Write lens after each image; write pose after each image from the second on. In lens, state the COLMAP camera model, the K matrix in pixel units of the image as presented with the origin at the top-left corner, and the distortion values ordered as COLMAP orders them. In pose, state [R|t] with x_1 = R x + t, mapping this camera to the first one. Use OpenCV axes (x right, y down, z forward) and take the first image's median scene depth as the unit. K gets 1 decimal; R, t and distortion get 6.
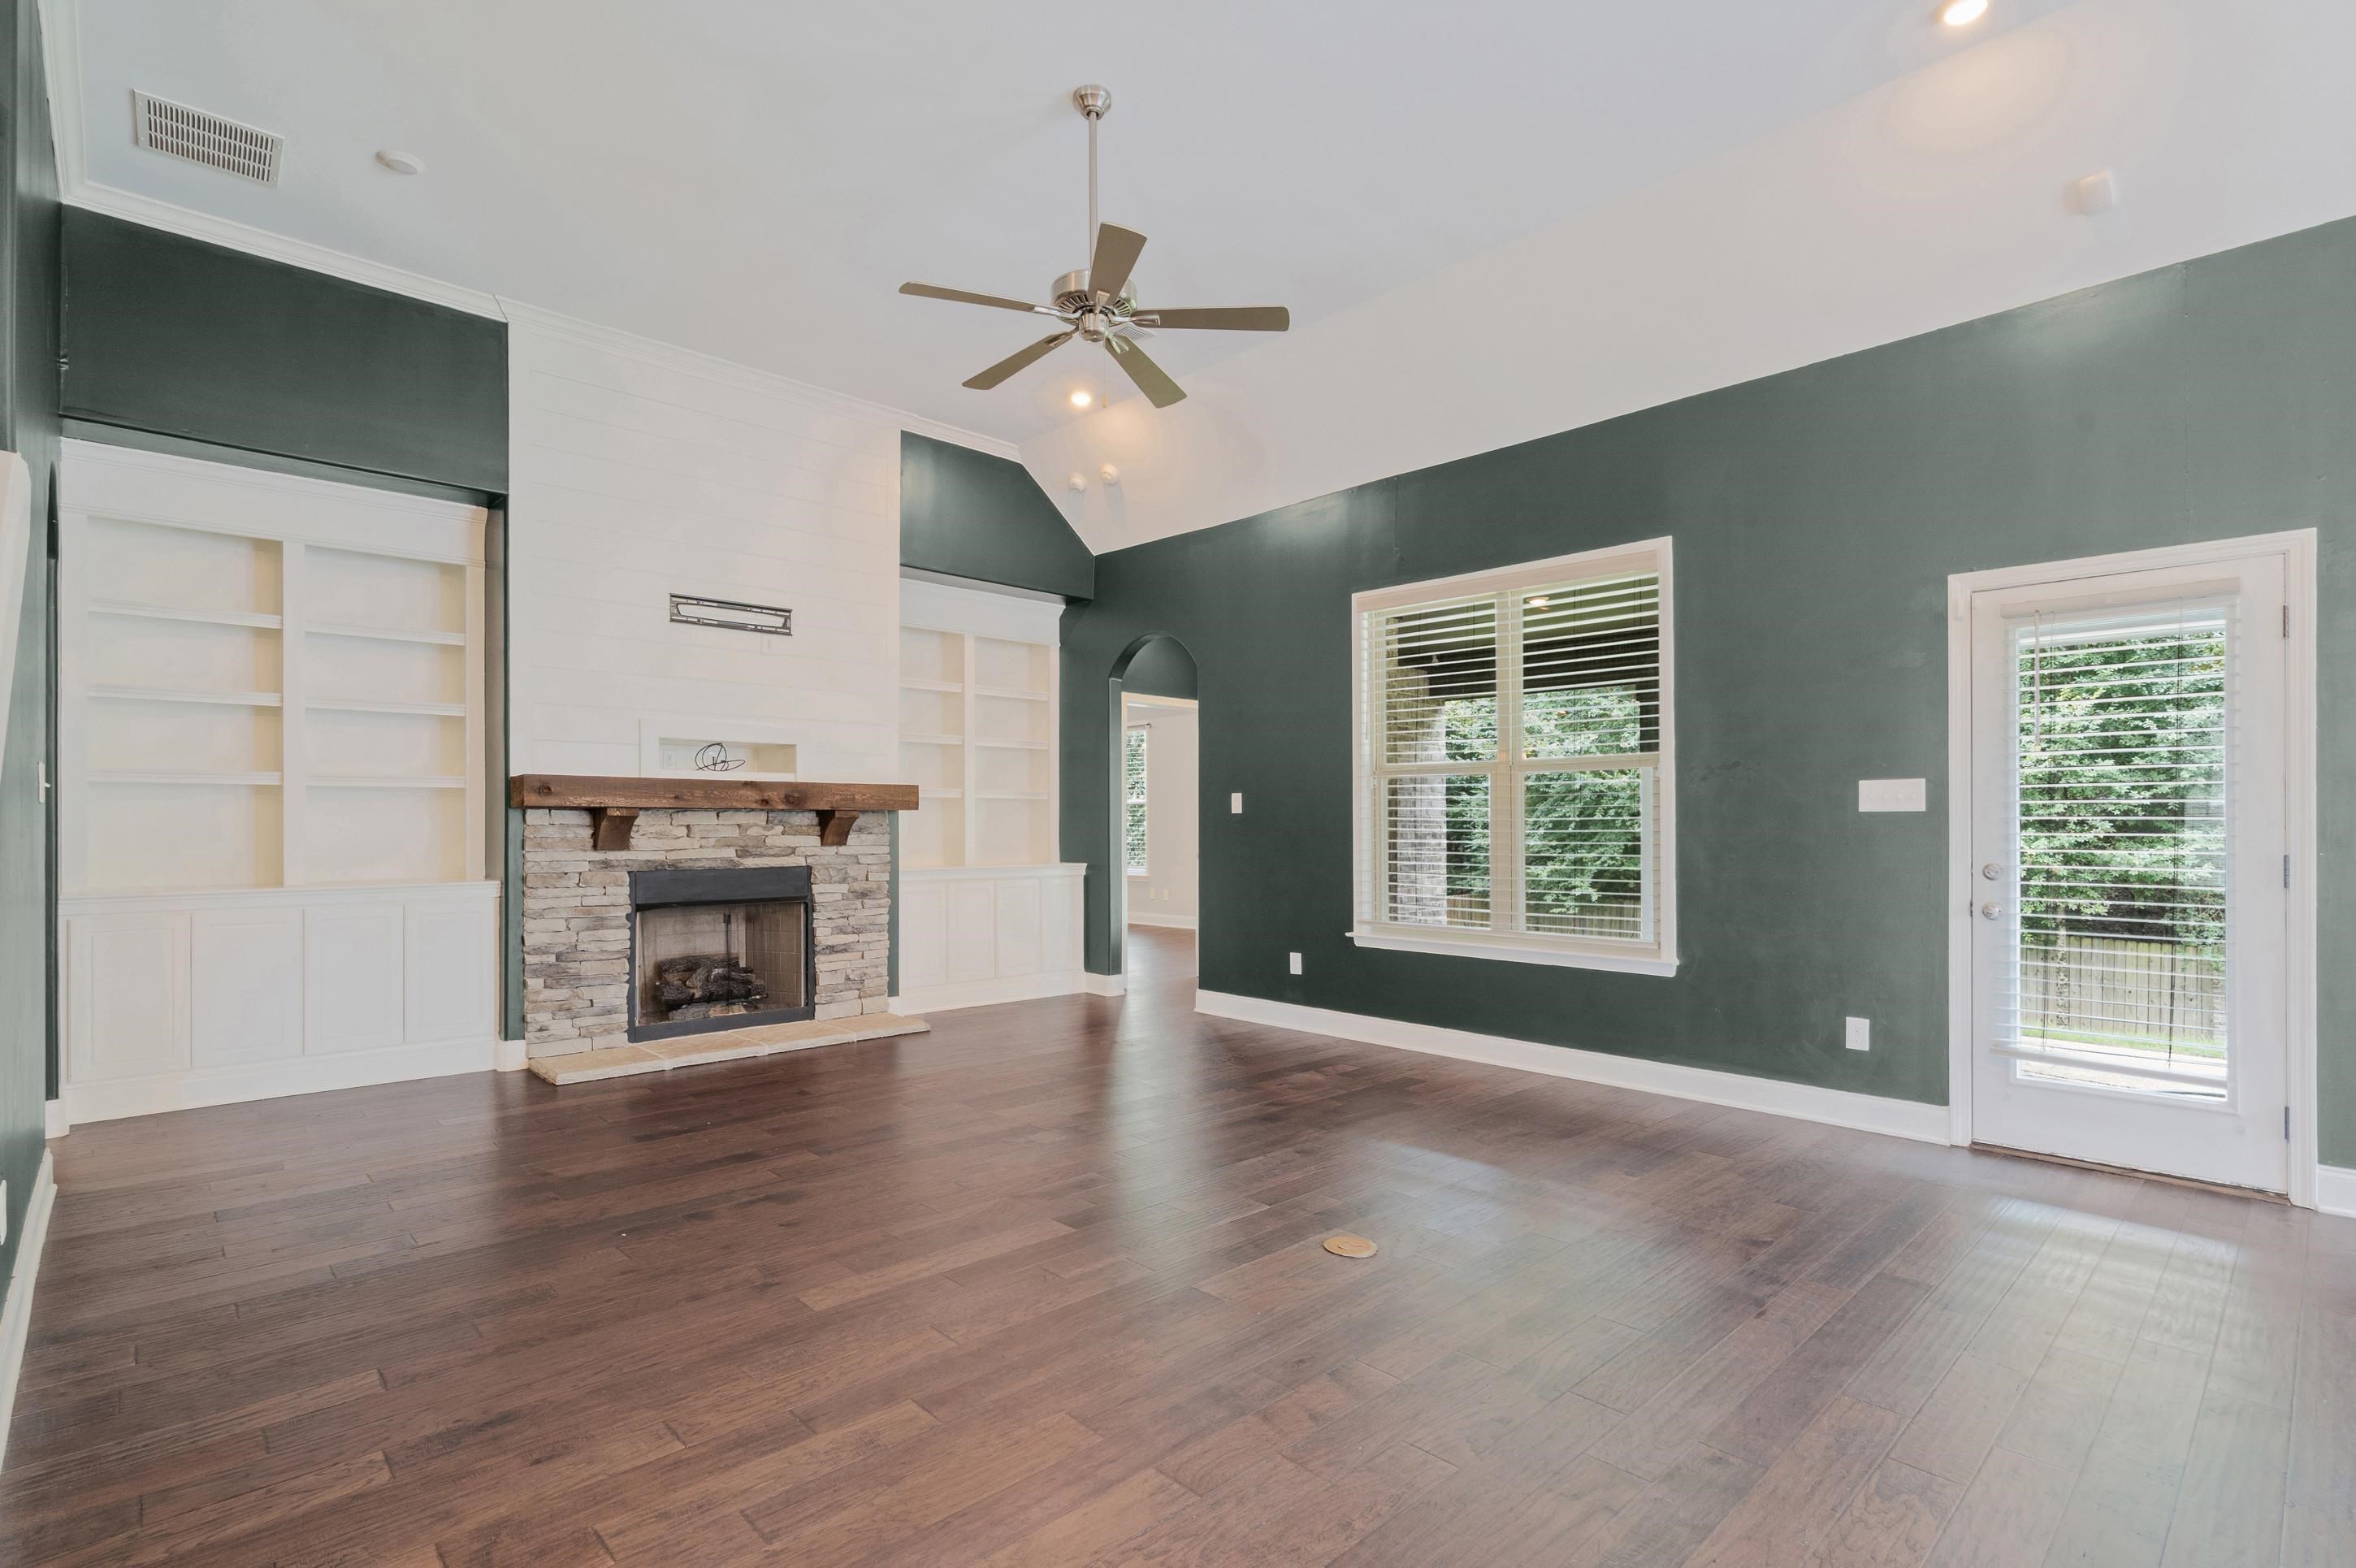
lens RADIAL K [[1085.5, 0, 1182.0], [0, 1085.5, 804.3], [0, 0, 1]] dist [-0.005568, -0.000761]
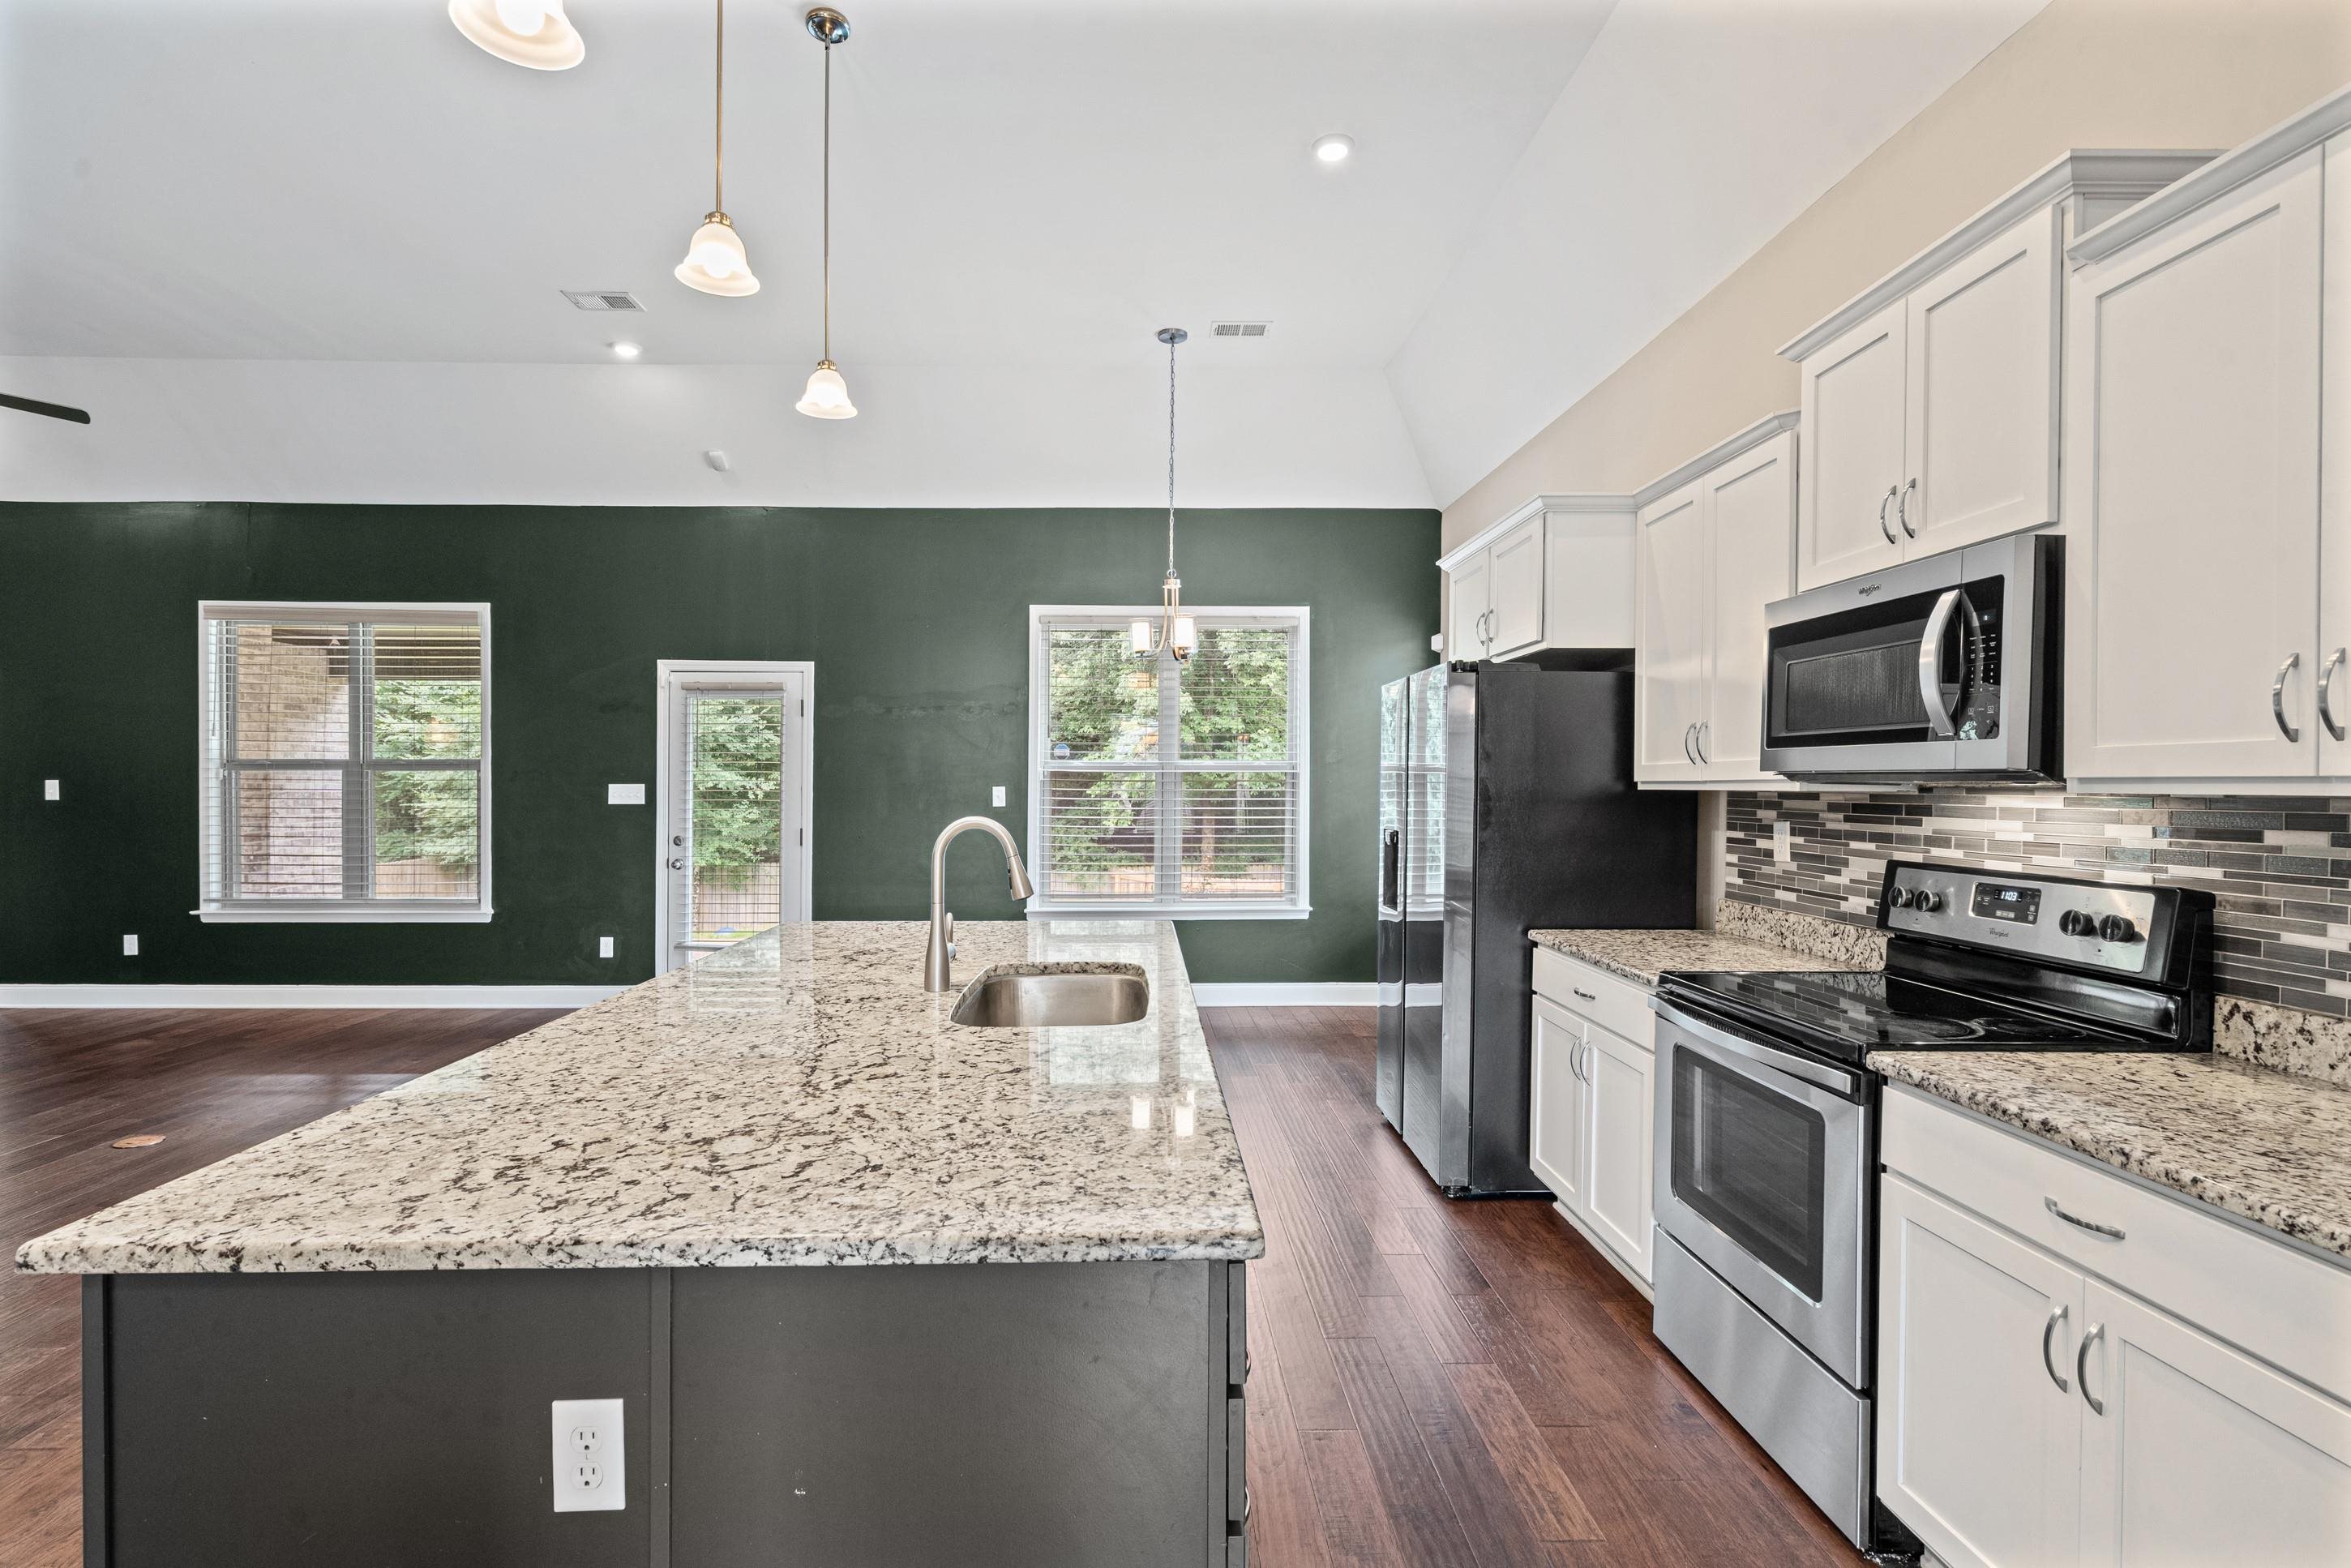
lens RADIAL K [[1083.3, 0, 1159.4], [0, 1083.3, 777.8], [0, 0, 1]] dist [-0.005568, -0.000761]
pose [[0.677998, 0.000093, 0.735064, 0.018873], [-0.015891, 0.999768, 0.014530, -0.057934], [-0.734892, -0.021532, 0.677842, -0.550495]]
